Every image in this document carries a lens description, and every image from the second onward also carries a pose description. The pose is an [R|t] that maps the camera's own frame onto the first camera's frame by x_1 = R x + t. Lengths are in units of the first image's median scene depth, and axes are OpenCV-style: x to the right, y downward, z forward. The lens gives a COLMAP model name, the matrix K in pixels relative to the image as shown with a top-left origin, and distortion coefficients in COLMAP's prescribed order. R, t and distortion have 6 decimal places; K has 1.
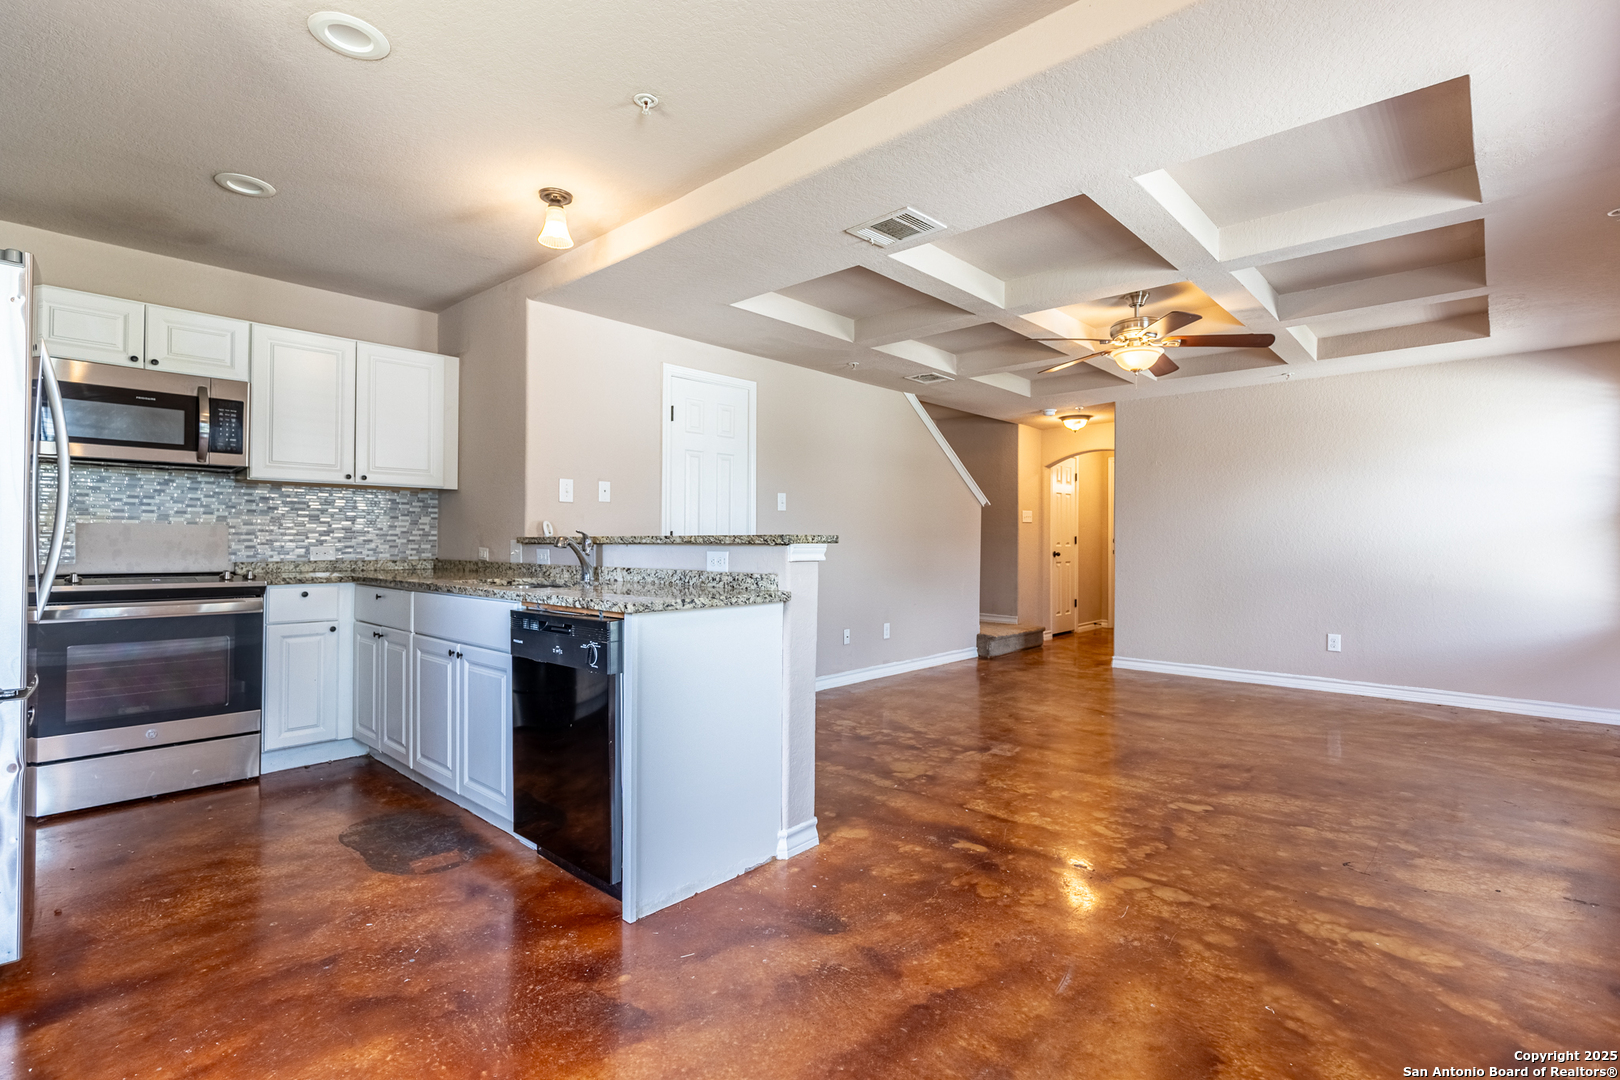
lens RADIAL K [[759.2, 0, 817.7], [0, 759.2, 535.9], [0, 0, 1]] dist [0.001643, -0.002543]
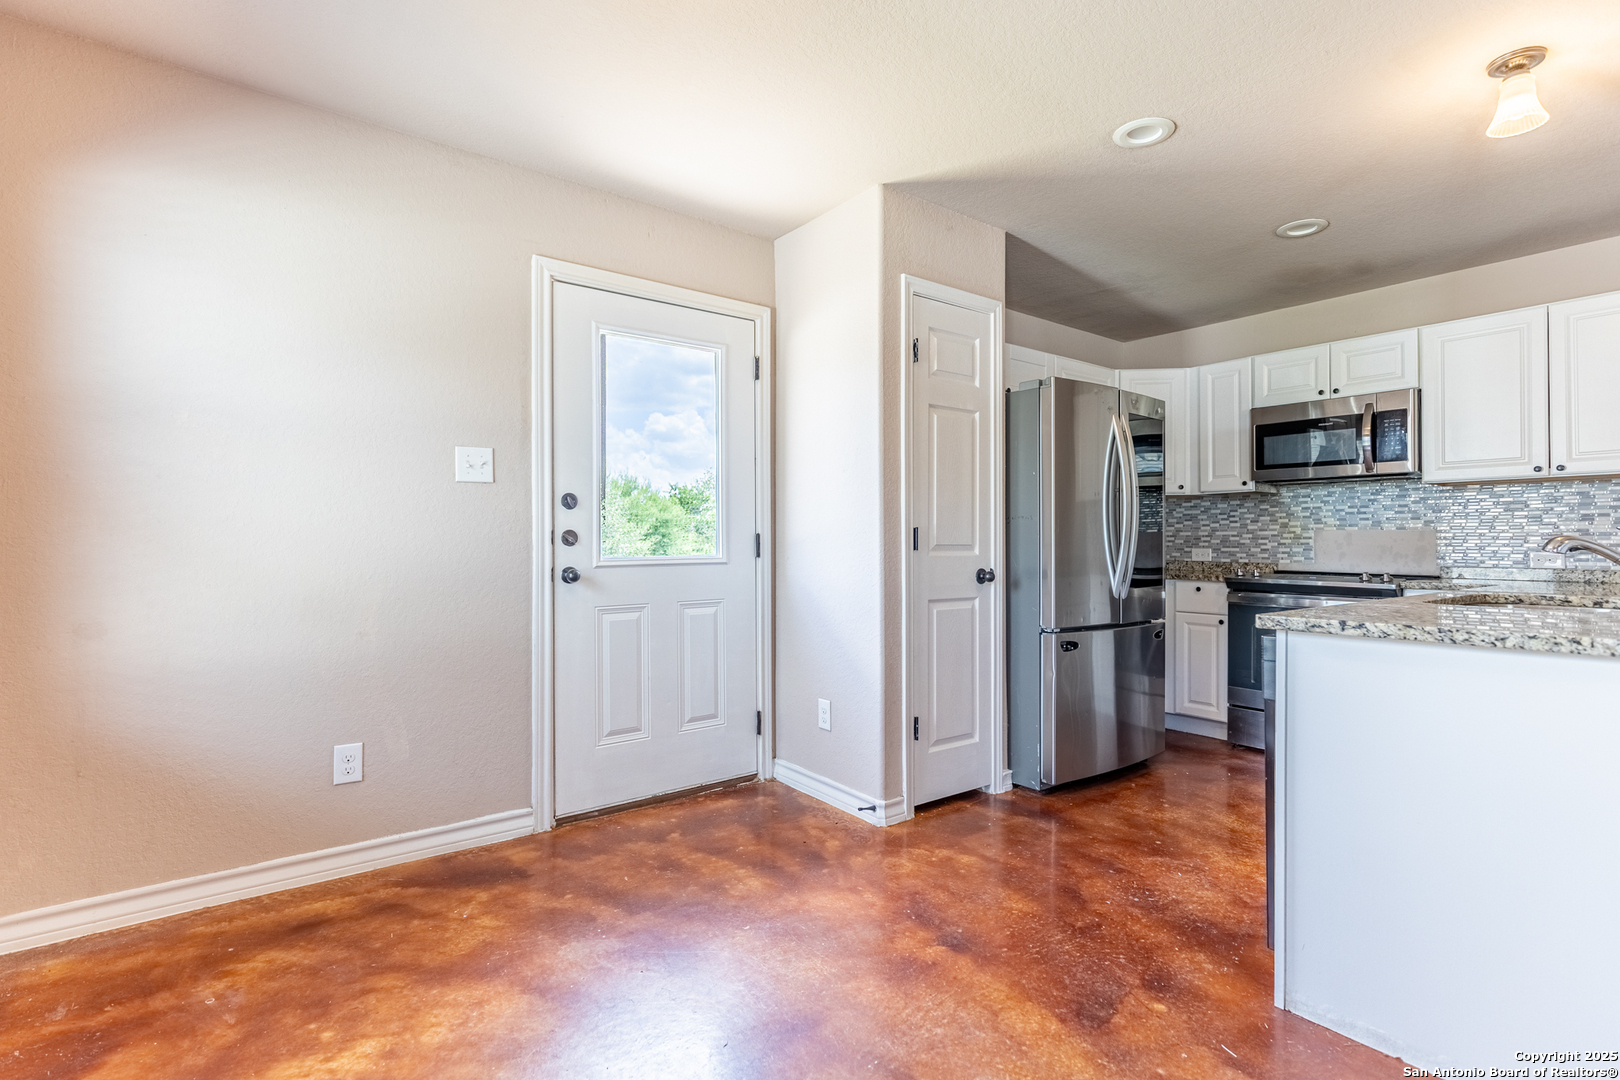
lens RADIAL K [[759.2, 0, 805.5], [0, 759.2, 541.9], [0, 0, 1]] dist [0.001643, -0.002543]
pose [[-0.179746, -0.005948, -0.983695, 0.377906], [0.003369, 0.999972, -0.006662, 0.006304], [0.983707, -0.004511, -0.179721, 0.373852]]
